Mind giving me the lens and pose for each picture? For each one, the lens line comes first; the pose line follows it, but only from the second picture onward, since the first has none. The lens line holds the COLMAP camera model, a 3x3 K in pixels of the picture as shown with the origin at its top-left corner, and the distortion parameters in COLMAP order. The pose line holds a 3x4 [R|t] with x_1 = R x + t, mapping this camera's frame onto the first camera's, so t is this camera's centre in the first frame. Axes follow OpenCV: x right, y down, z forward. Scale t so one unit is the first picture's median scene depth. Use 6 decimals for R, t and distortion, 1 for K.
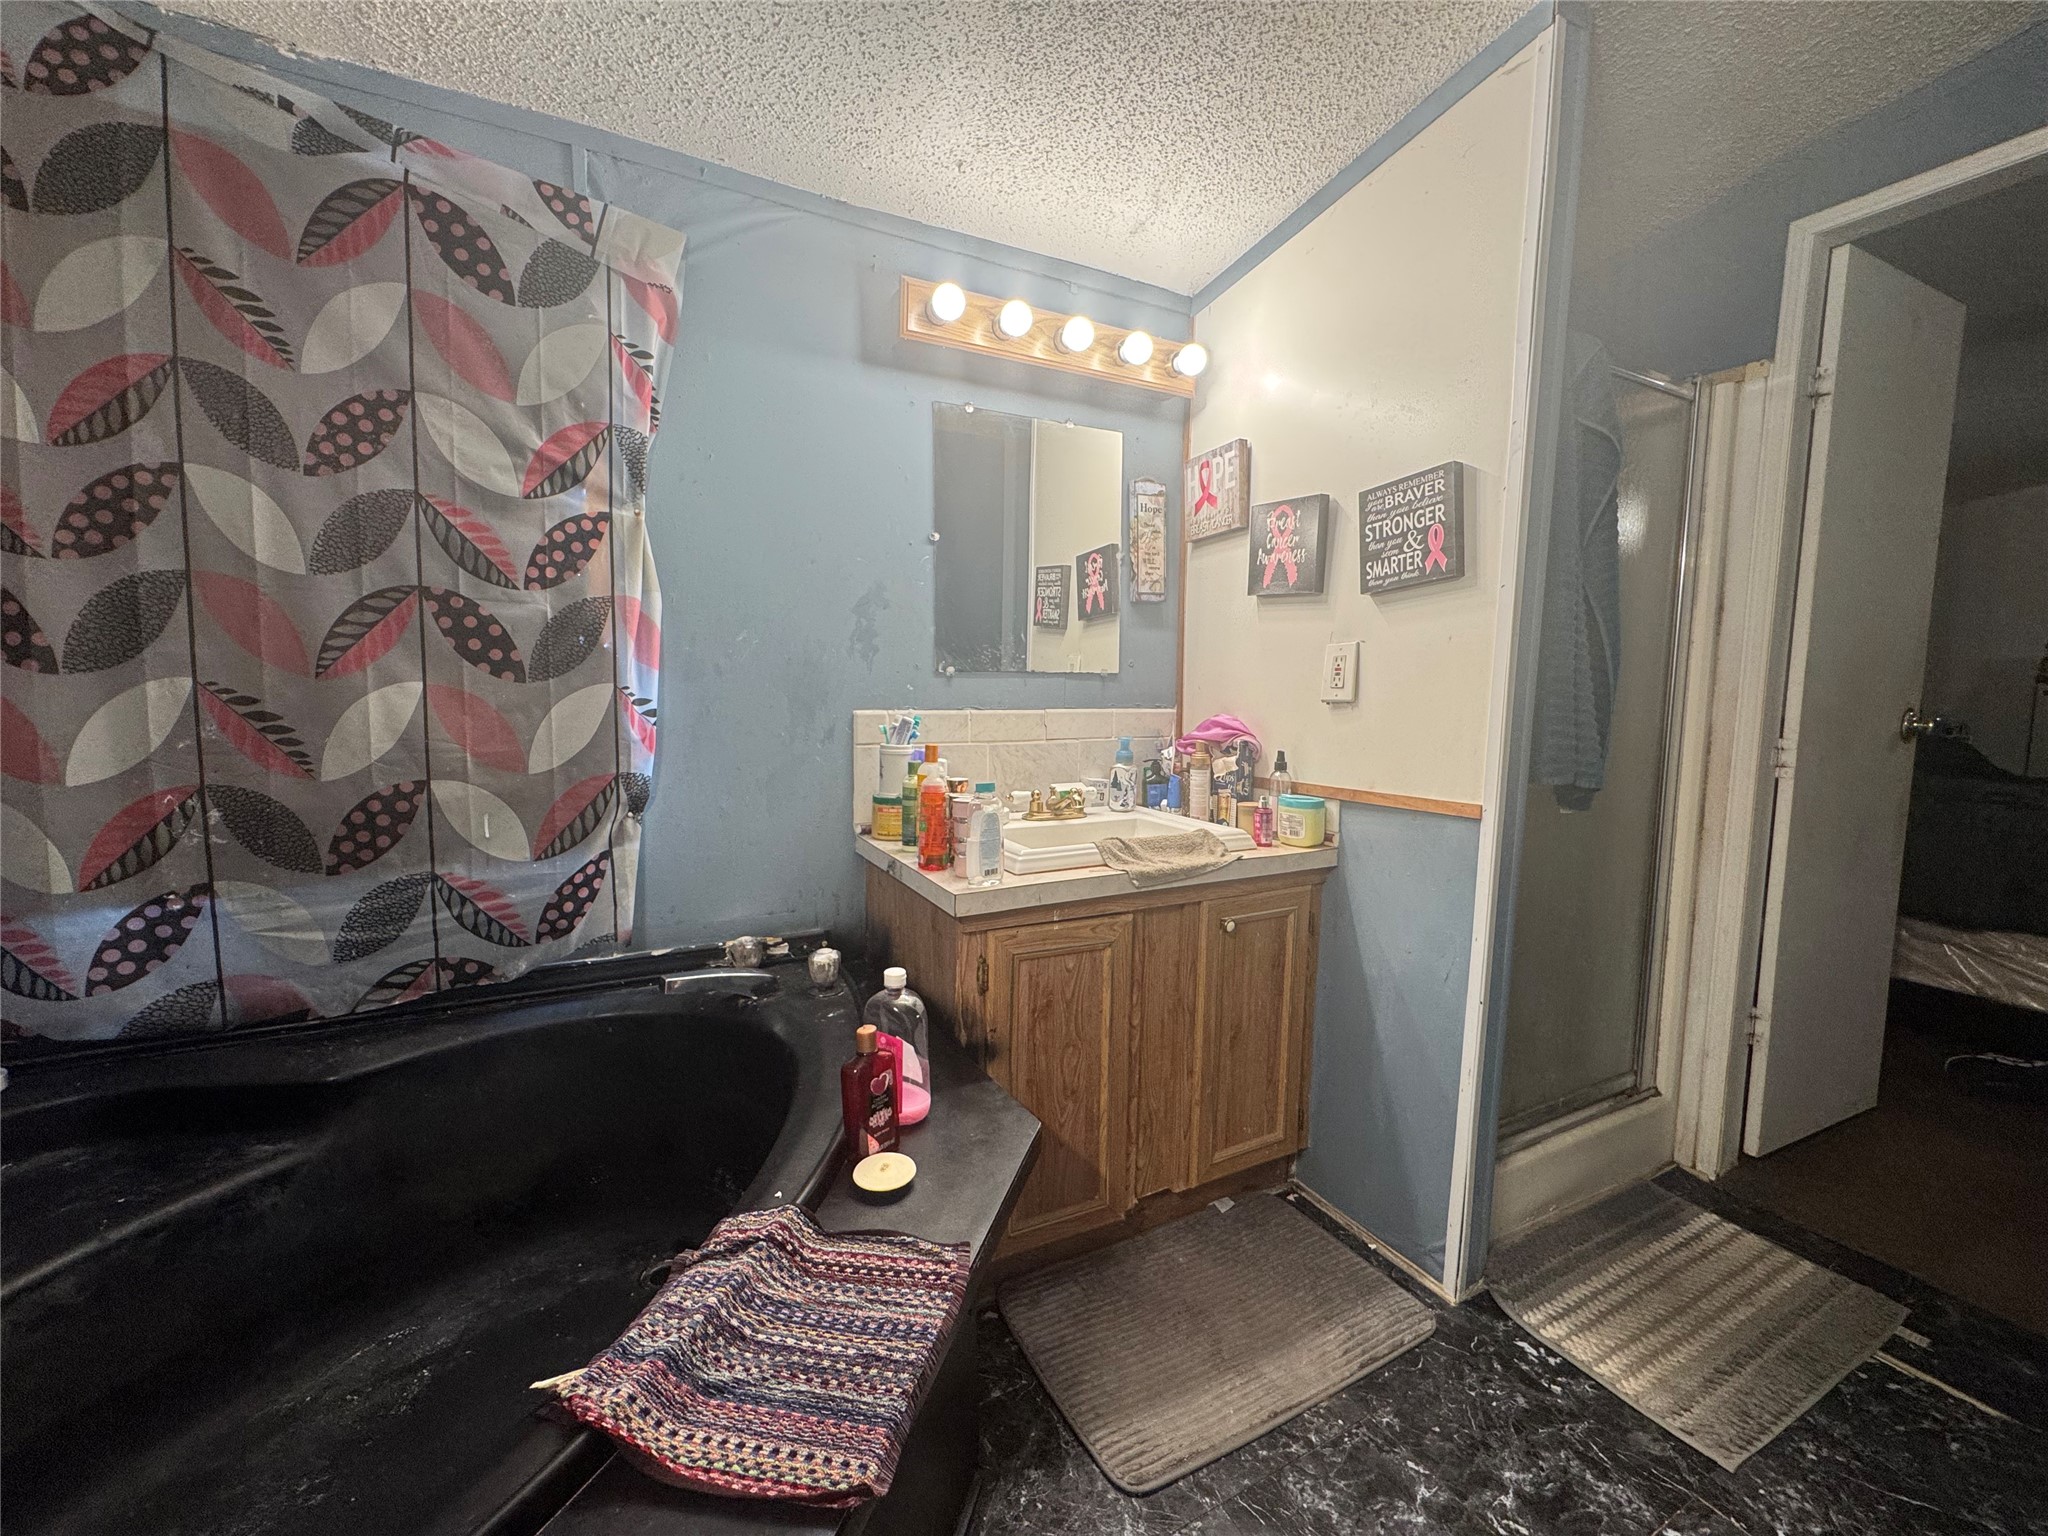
lens RADIAL K [[817.4, 0, 1029.2], [0, 817.4, 763.5], [0, 0, 1]] dist [0.001069, -0.000274]
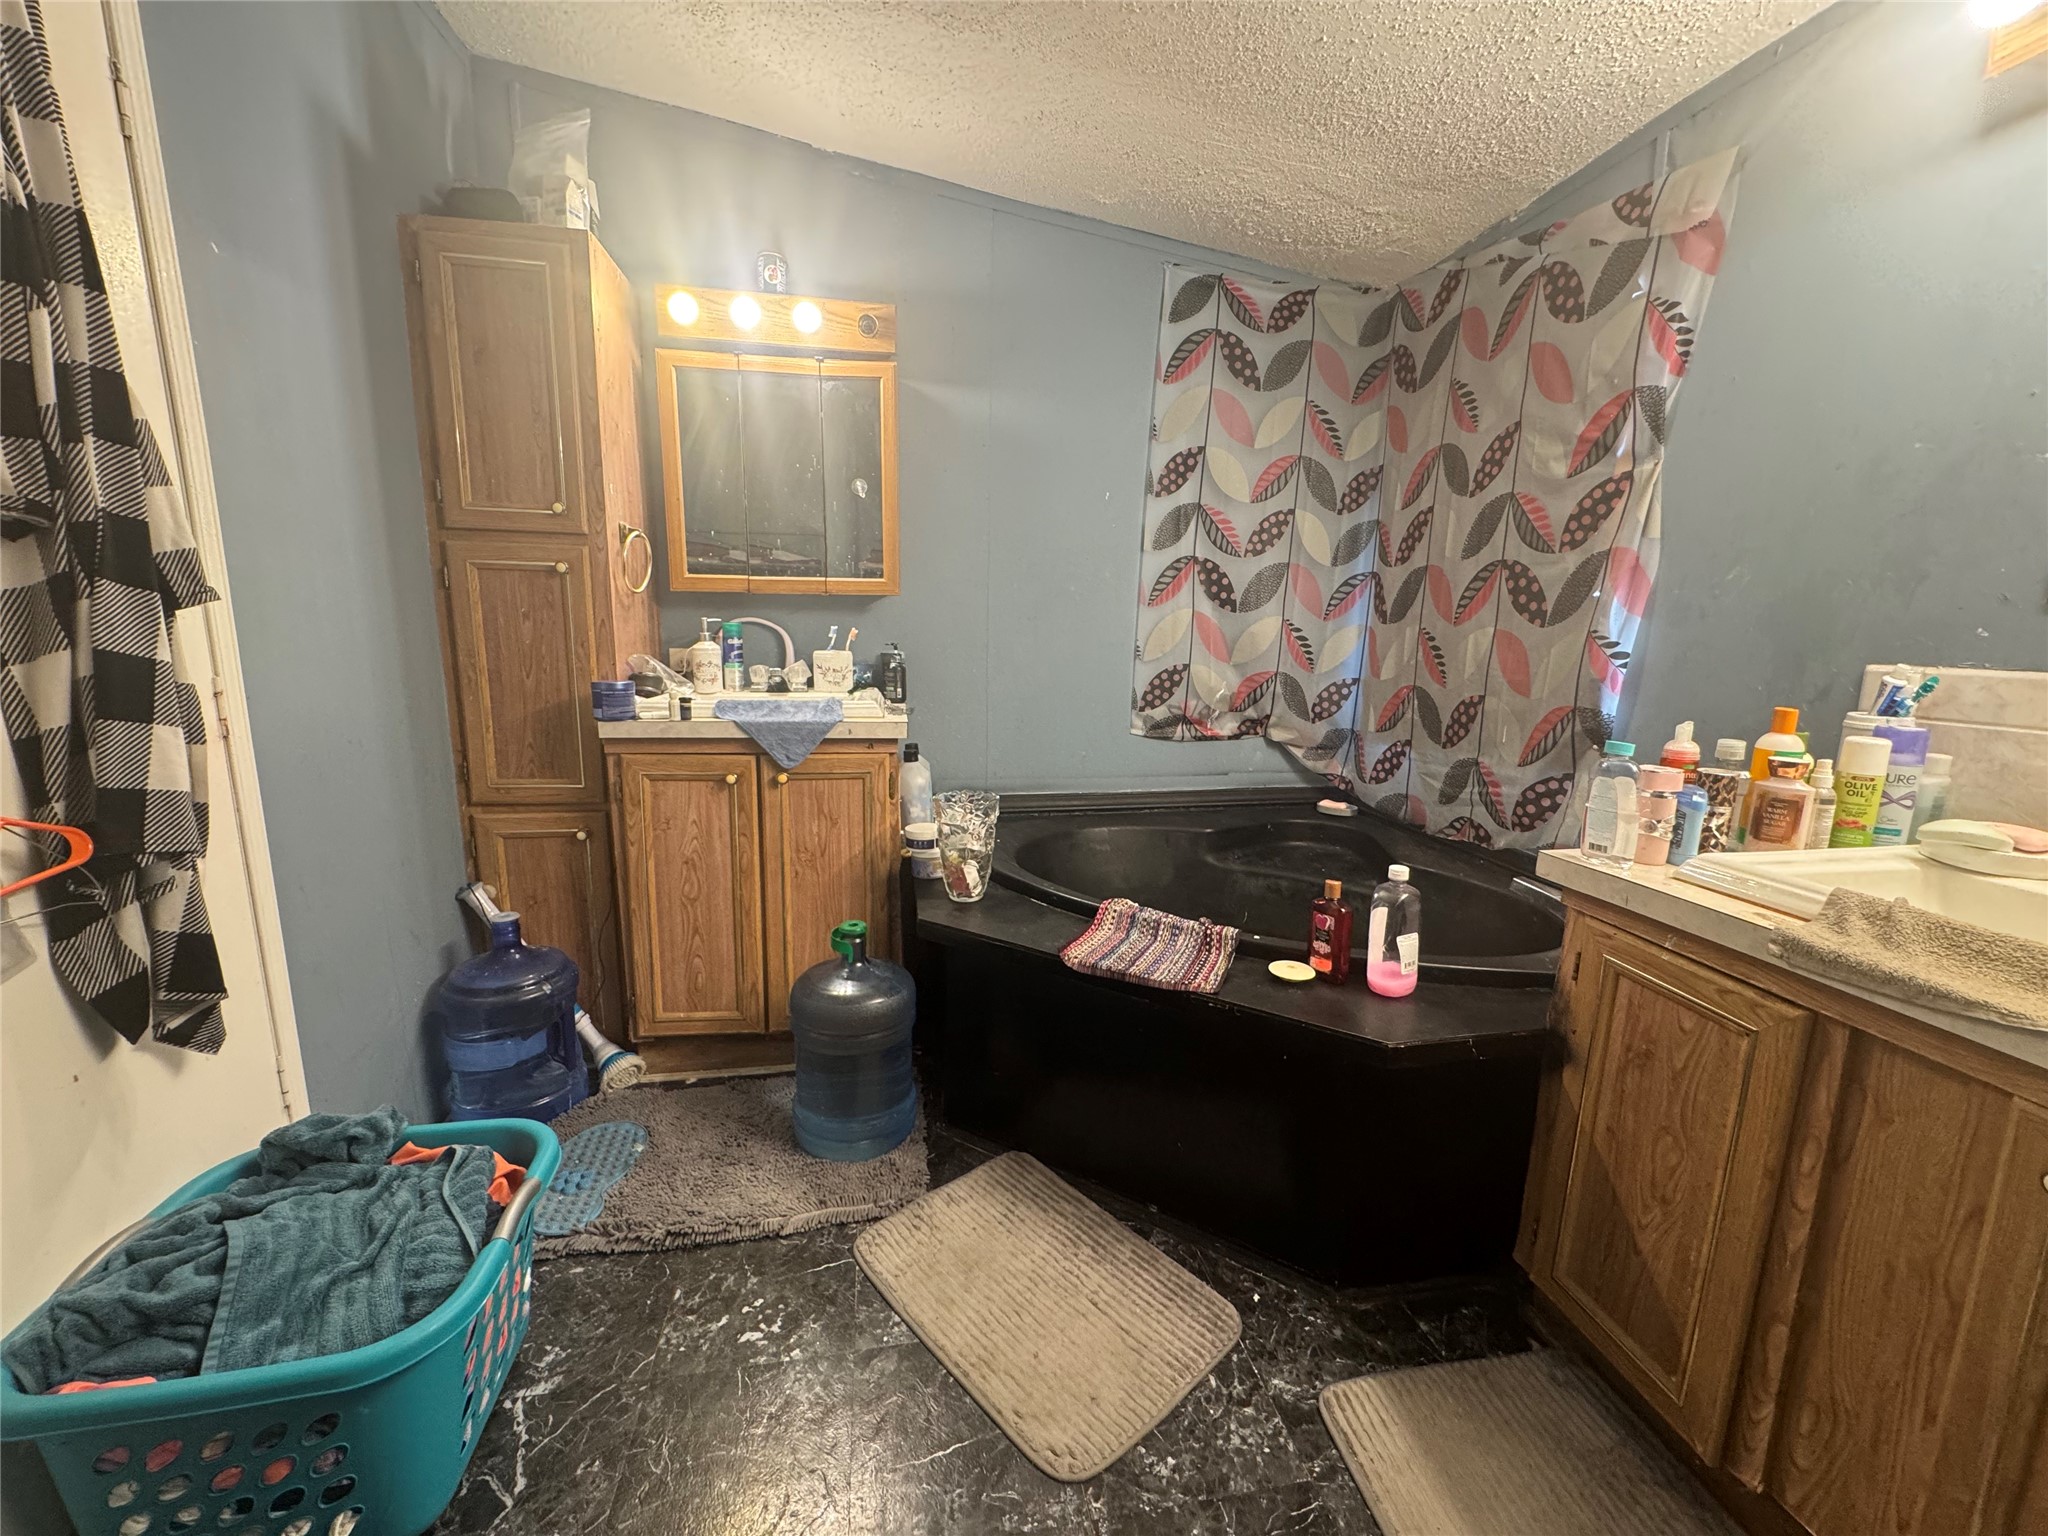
lens RADIAL K [[817.4, 0, 1031.0], [0, 817.4, 768.4], [0, 0, 1]] dist [0.001069, -0.000274]
pose [[-0.298779, 0.149496, -0.942540, 0.906829], [-0.112185, 0.975304, 0.190255, -0.040080], [0.947705, 0.162583, -0.274629, 0.668277]]
